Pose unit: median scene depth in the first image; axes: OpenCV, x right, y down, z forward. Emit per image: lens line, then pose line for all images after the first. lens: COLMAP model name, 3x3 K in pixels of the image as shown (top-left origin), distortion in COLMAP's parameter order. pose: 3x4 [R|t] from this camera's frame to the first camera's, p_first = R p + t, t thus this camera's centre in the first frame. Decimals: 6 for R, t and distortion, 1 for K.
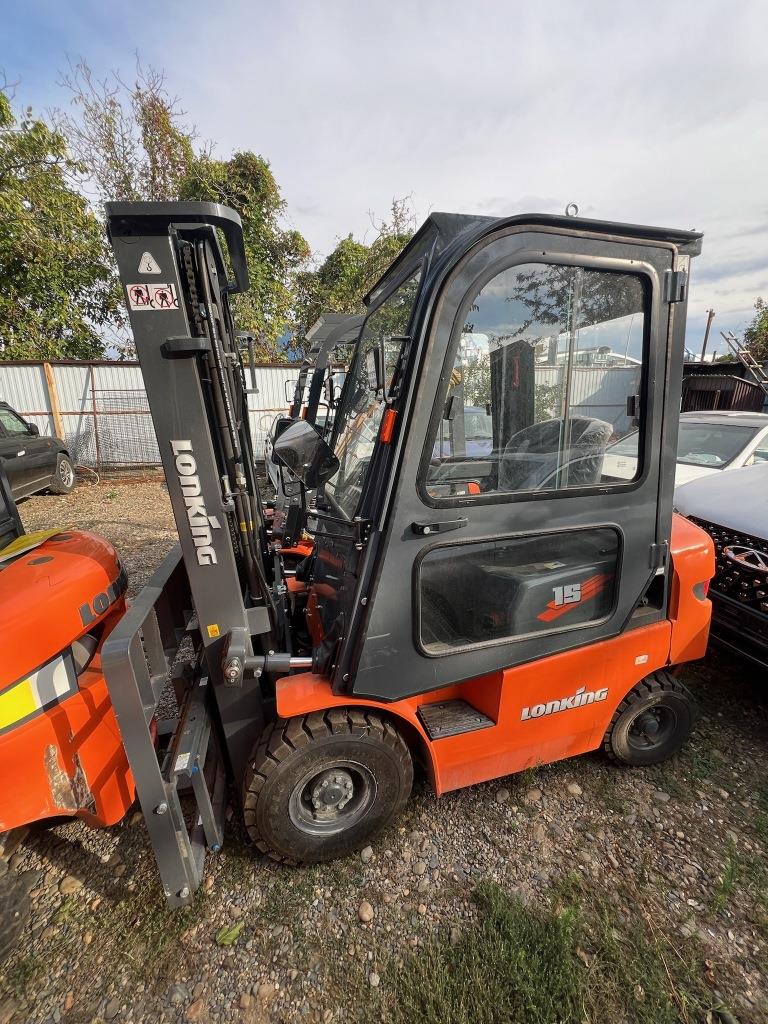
lens RADIAL K [[409.5, 0, 386.0], [0, 409.5, 512.4], [0, 0, 1]] dist [-0.000175, 0.000371]
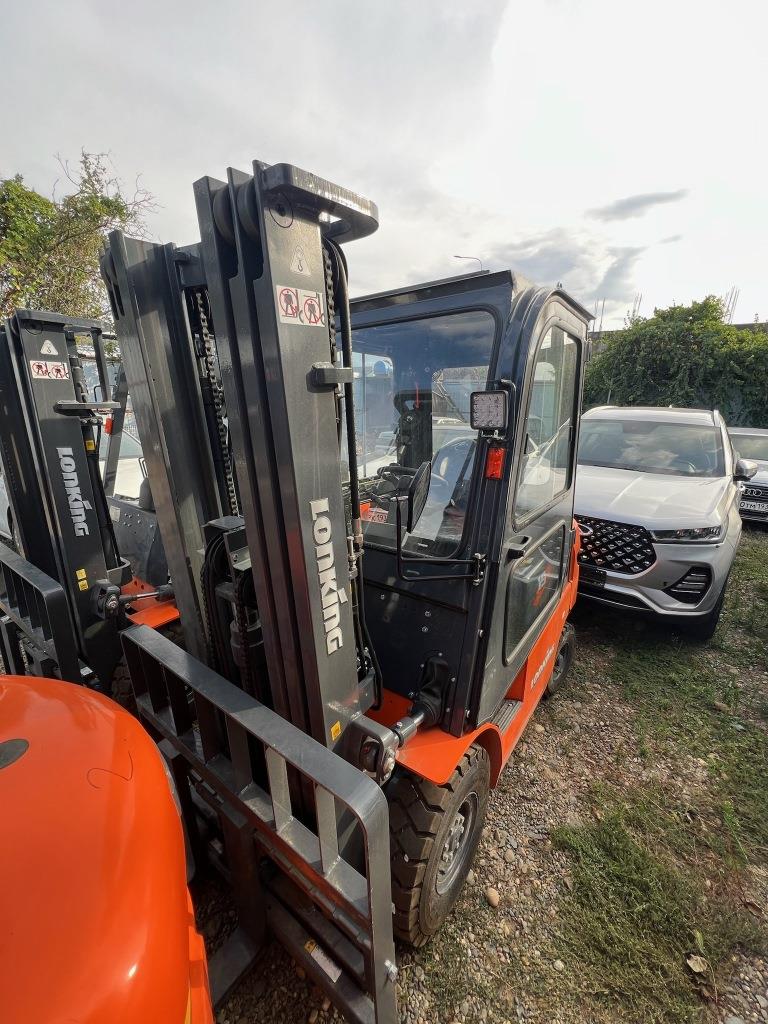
lens RADIAL K [[409.5, 0, 386.4], [0, 409.5, 513.1], [0, 0, 1]] dist [-0.000175, 0.000371]
pose [[0.790049, -0.136155, 0.597733, -0.790296], [0.135120, 0.989721, 0.046850, -0.156841], [-0.597967, 0.043752, 0.800326, 0.303218]]
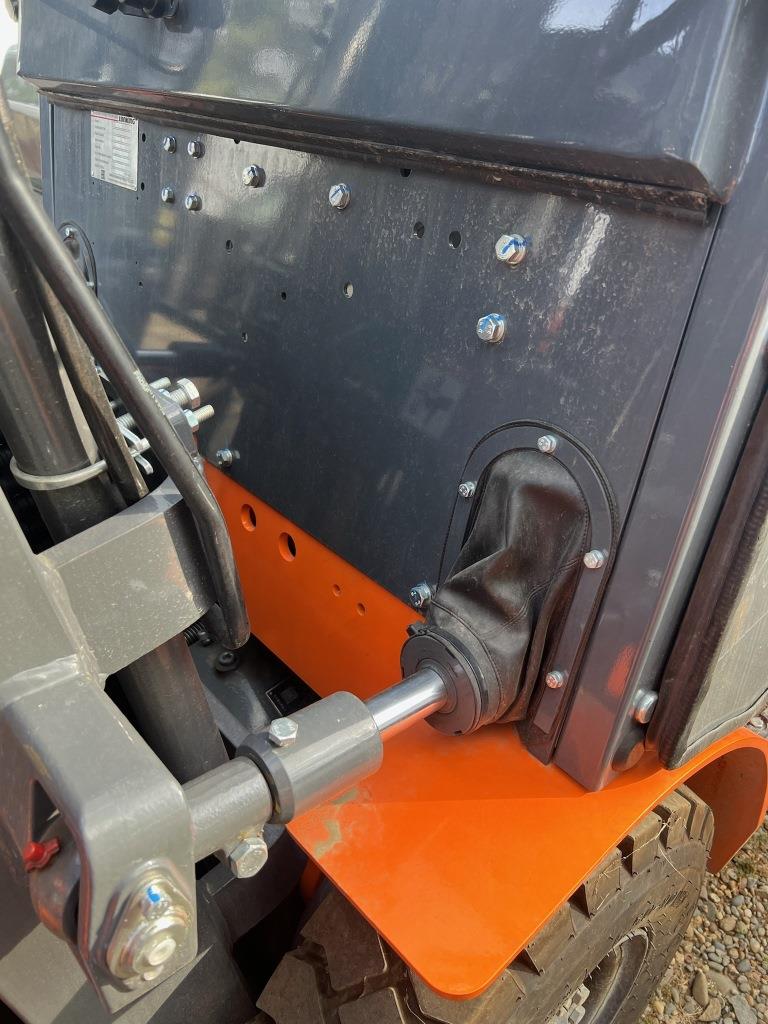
lens RADIAL K [[776.1, 0, 377.2], [0, 776.1, 513.5], [0, 0, 1]] dist [0.013043, -0.022568]
pose [[0.909157, -0.258893, 0.326202, -0.341066], [0.128371, 0.919363, 0.371878, 0.132396], [-0.396174, -0.296221, 0.869080, 0.730382]]
